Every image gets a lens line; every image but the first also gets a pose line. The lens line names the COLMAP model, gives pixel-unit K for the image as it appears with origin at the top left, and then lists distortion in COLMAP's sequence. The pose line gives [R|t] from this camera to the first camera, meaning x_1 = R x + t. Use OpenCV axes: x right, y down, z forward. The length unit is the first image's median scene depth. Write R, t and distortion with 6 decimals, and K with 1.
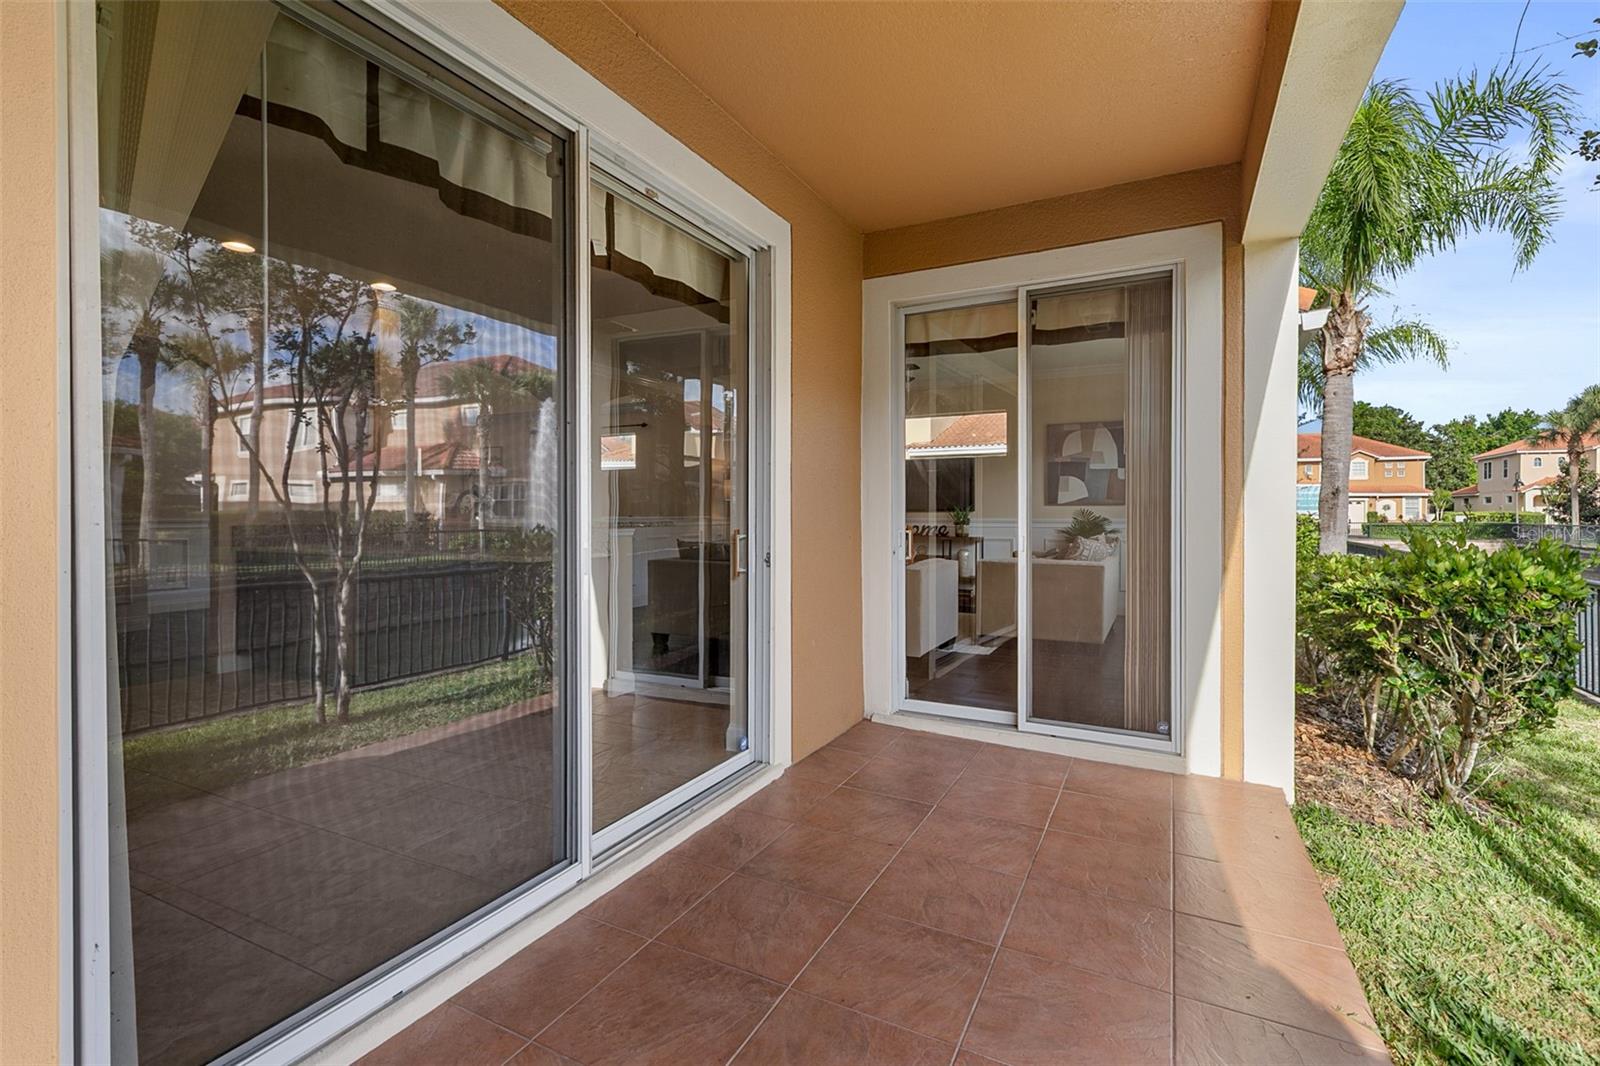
lens RADIAL K [[760.9, 0, 807.9], [0, 760.9, 522.4], [0, 0, 1]] dist [-0.002929, -0.000059]
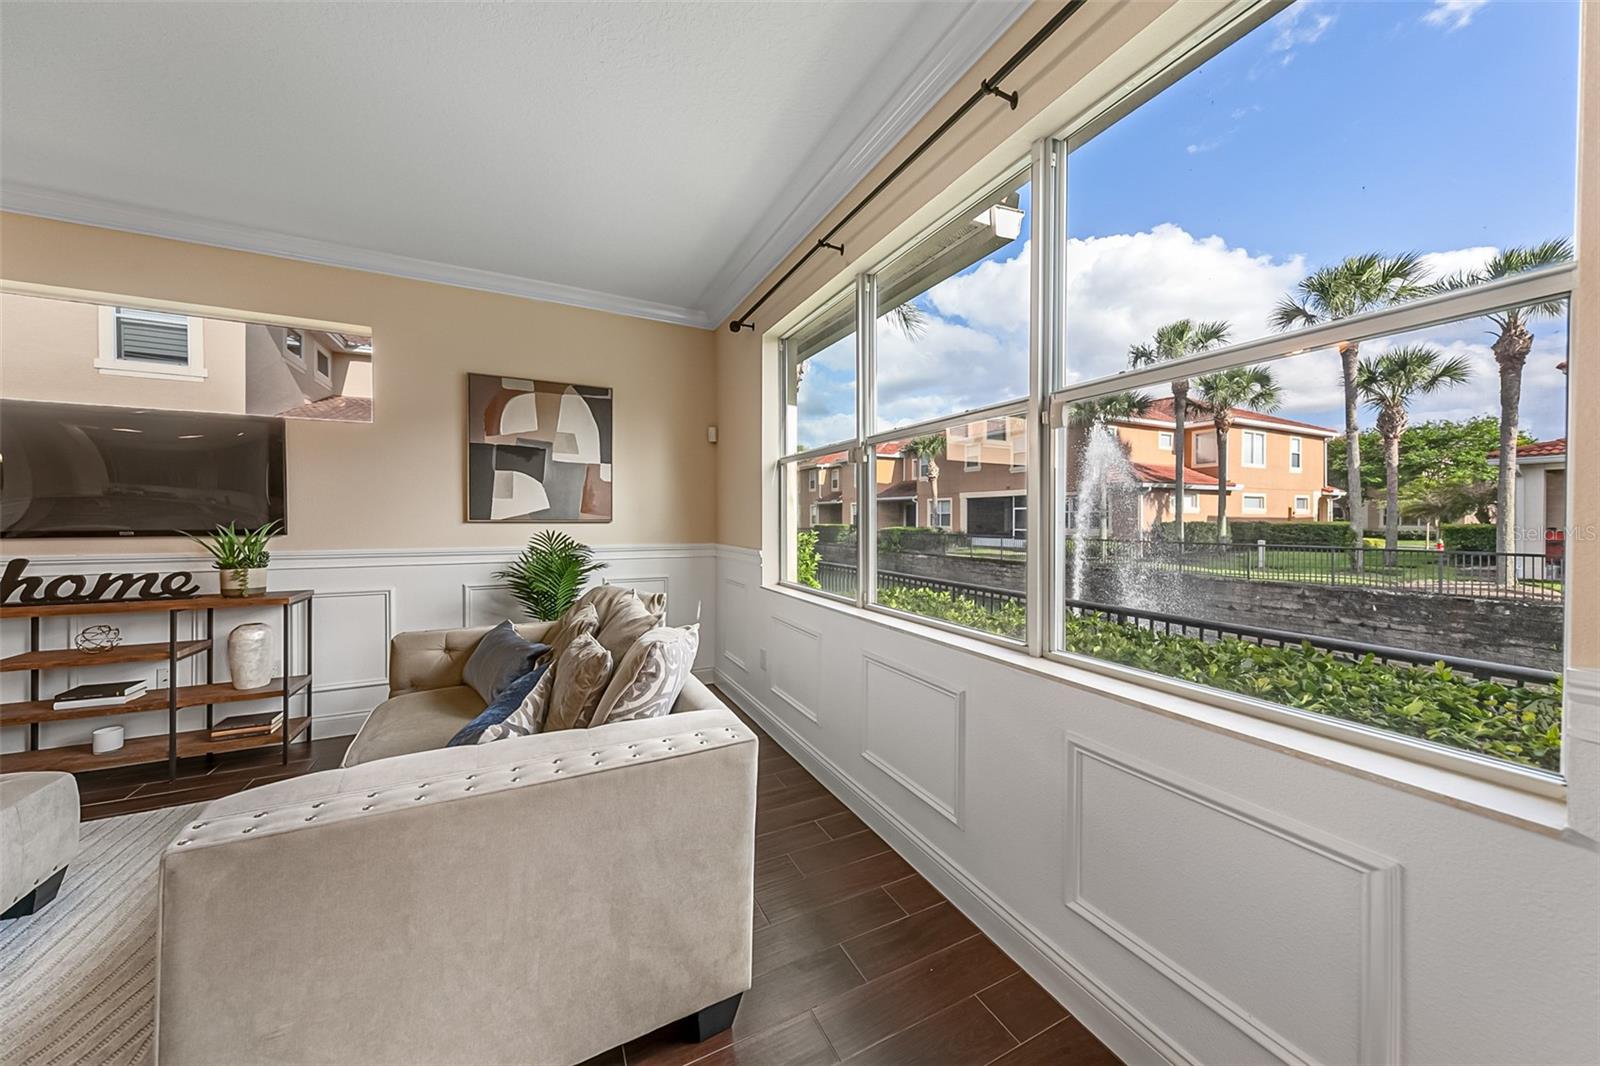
lens RADIAL K [[537.2, 0, 807.3], [0, 537.2, 521.3], [0, 0, 1]] dist [0.000803, -0.000140]
pose [[0.560922, -0.000115, 0.827869, 0.137376], [0.009280, 0.999938, -0.006148, -0.019321], [-0.827817, 0.011131, 0.560888, 0.598158]]
